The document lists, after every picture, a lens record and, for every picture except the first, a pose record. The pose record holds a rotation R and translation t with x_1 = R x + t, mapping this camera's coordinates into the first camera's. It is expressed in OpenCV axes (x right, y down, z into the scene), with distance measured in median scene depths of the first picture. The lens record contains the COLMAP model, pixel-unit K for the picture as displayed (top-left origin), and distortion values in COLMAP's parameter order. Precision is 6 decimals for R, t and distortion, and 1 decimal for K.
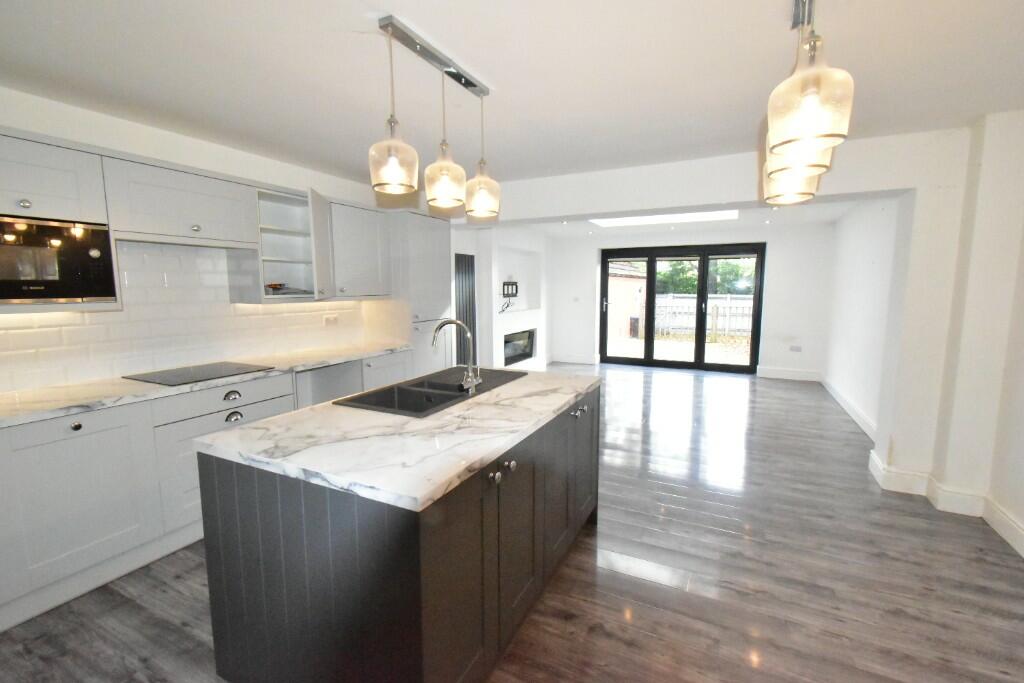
lens RADIAL K [[457.8, 0, 508.4], [0, 457.8, 341.8], [0, 0, 1]] dist [0.012193, 0.000103]
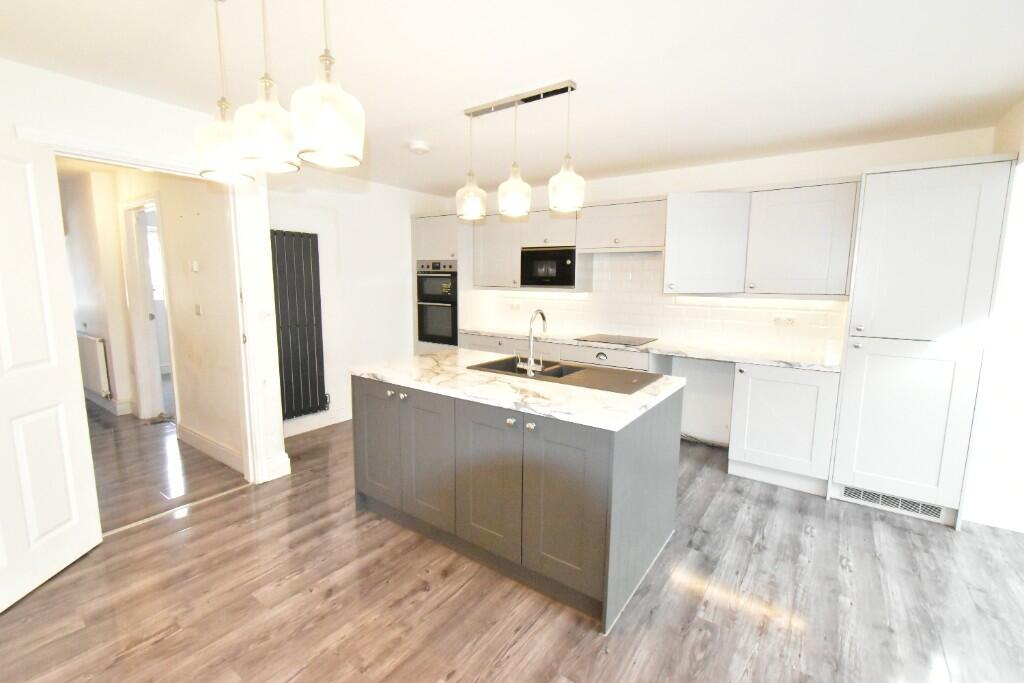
lens RADIAL K [[457.8, 0, 514.3], [0, 457.8, 341.3], [0, 0, 1]] dist [0.012193, 0.000103]
pose [[-0.166515, 0.135486, -0.976686, 1.207727], [-0.130808, 0.978725, 0.158070, -0.170575], [0.977324, 0.154079, -0.145250, 1.330727]]
